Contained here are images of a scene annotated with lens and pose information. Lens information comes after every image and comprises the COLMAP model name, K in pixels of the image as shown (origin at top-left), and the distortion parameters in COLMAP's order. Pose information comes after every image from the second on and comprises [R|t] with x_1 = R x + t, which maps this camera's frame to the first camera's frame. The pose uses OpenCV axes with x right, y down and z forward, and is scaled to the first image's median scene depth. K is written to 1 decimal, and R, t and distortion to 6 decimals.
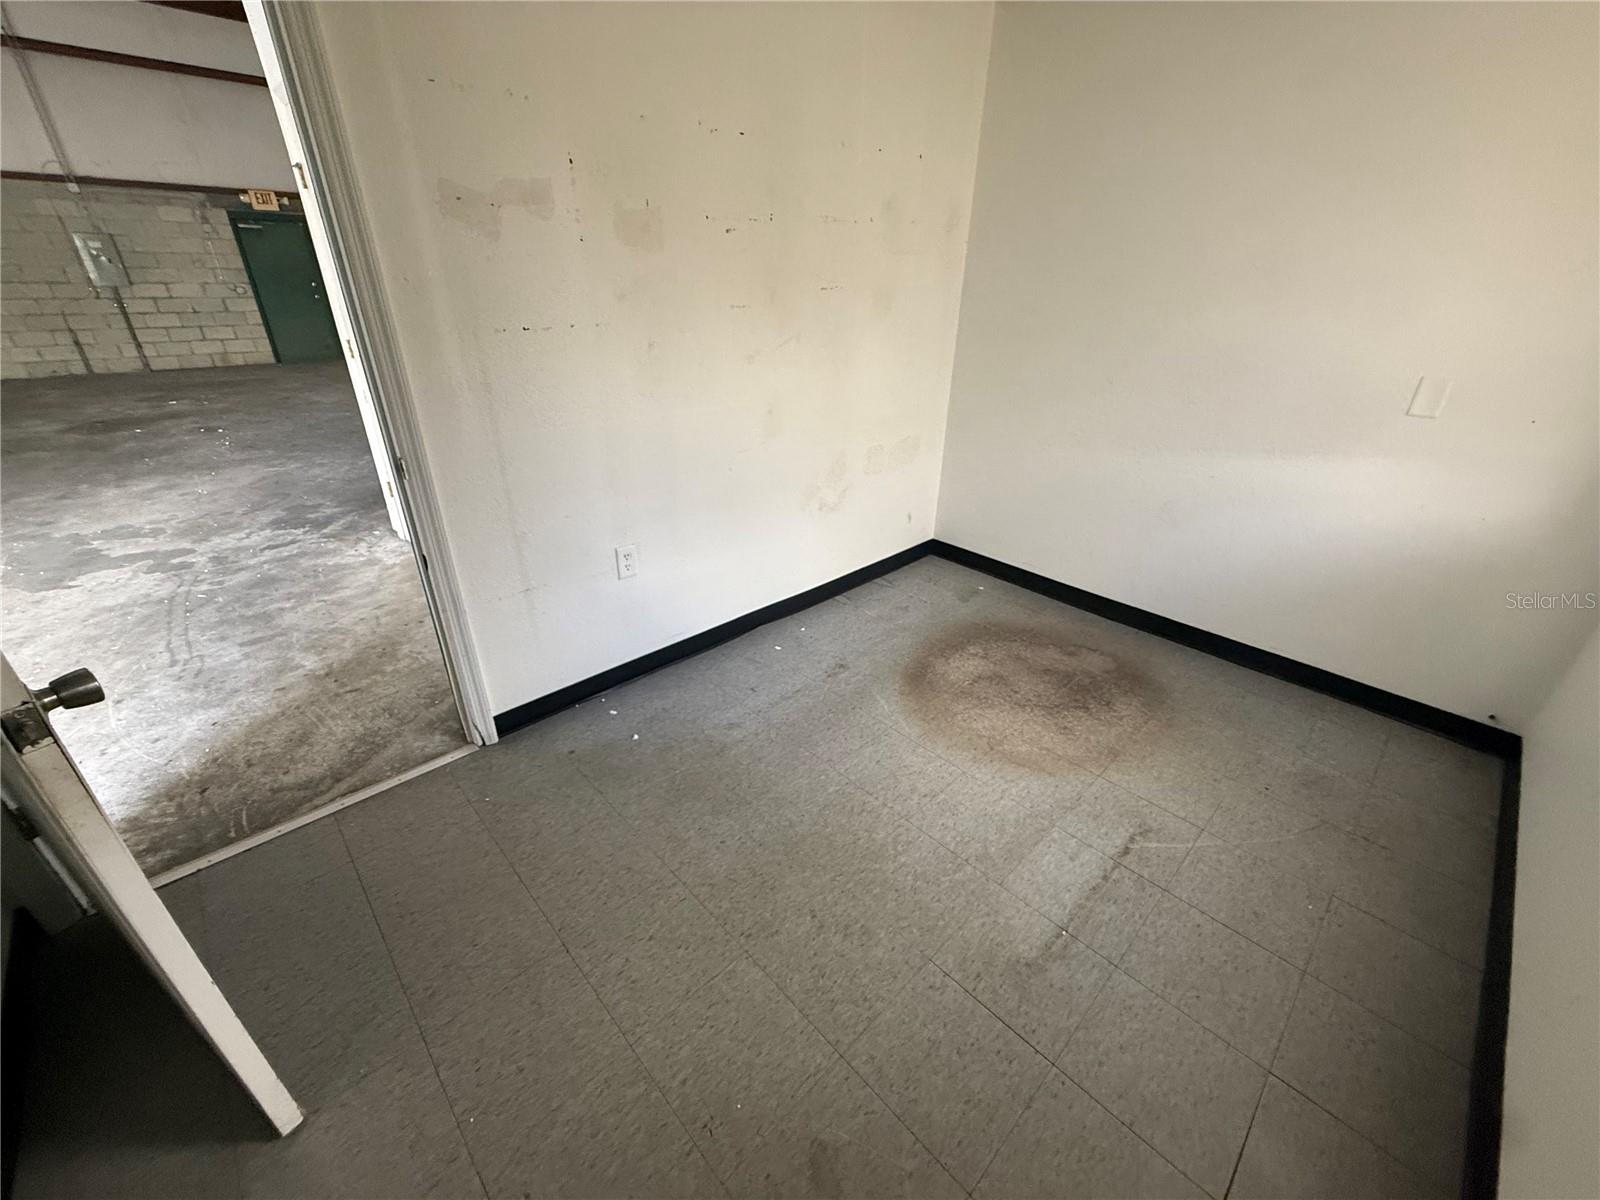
lens RADIAL K [[638.5, 0, 800.0], [0, 638.5, 600.0], [0, 0, 1]] dist [0.000072, 0.000125]
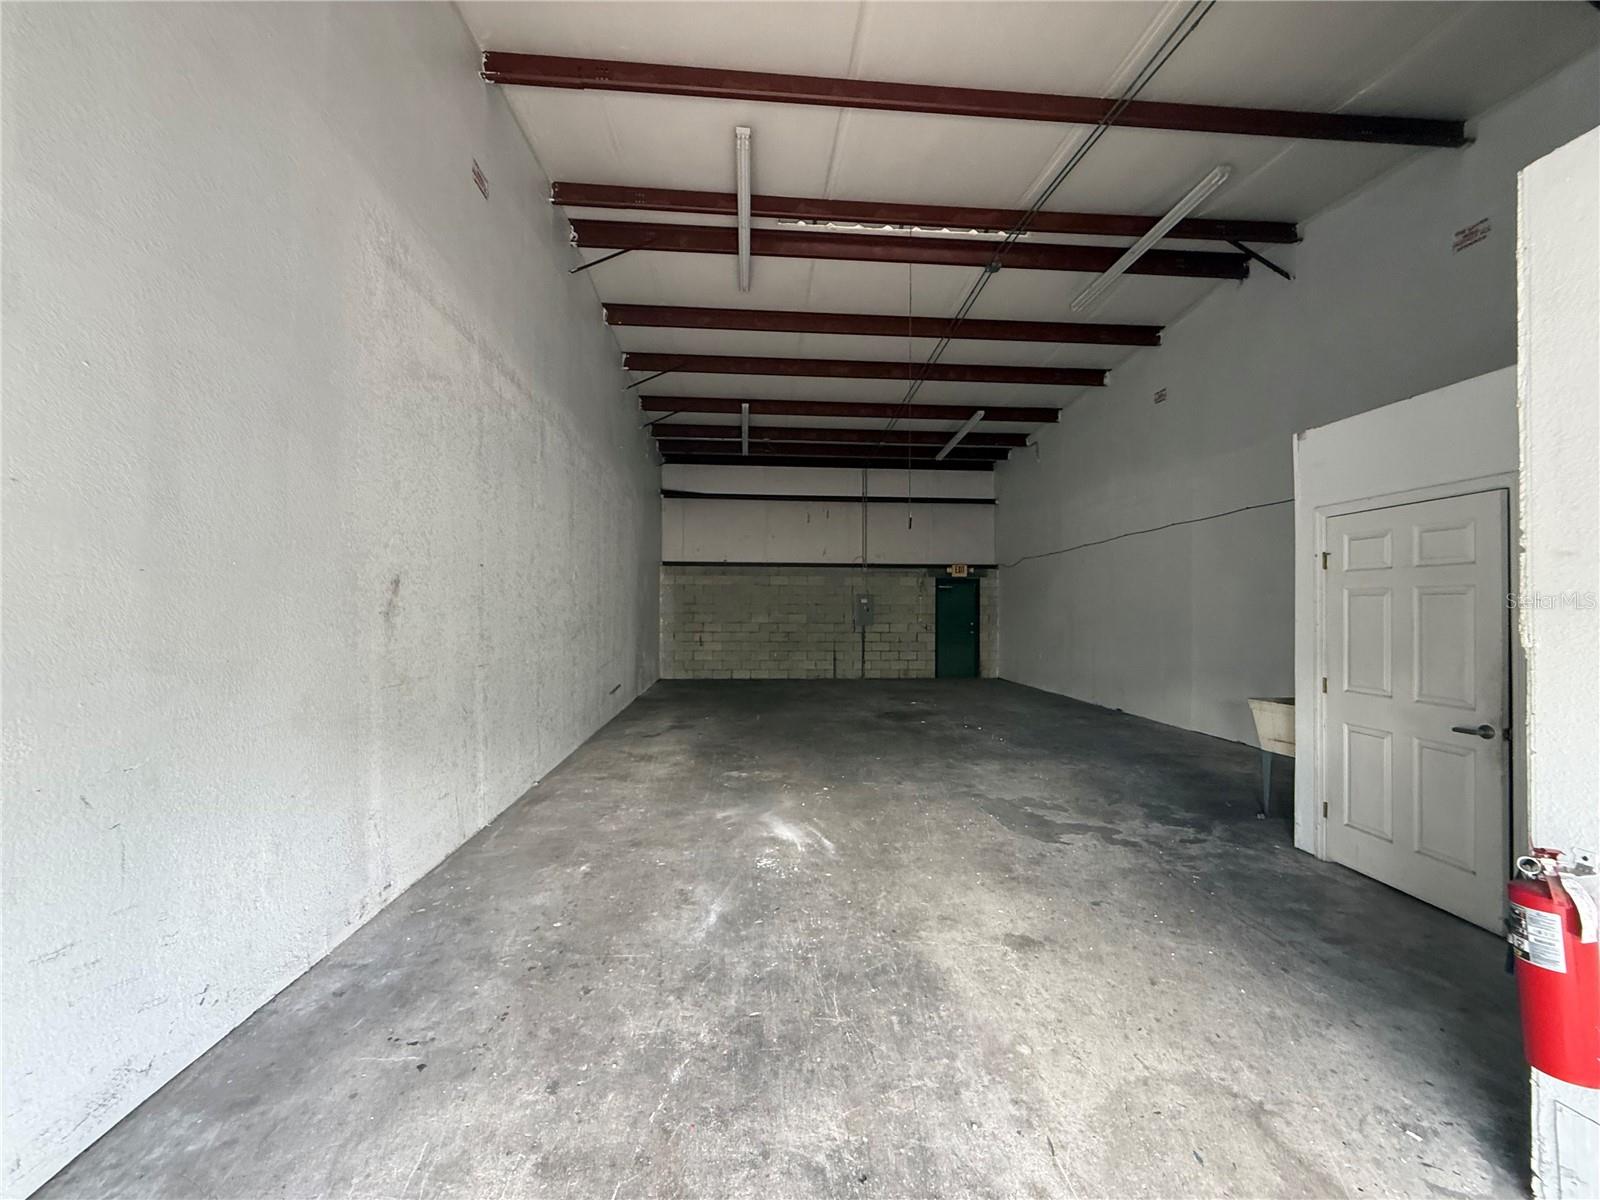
lens RADIAL K [[638.5, 0, 800.0], [0, 638.5, 600.0], [0, 0, 1]] dist [0.000072, 0.000125]
pose [[0.780287, -0.019133, -0.625129, -0.608905], [-0.277293, 0.885336, -0.373214, 0.144221], [0.560590, 0.464558, 0.685510, -0.347167]]
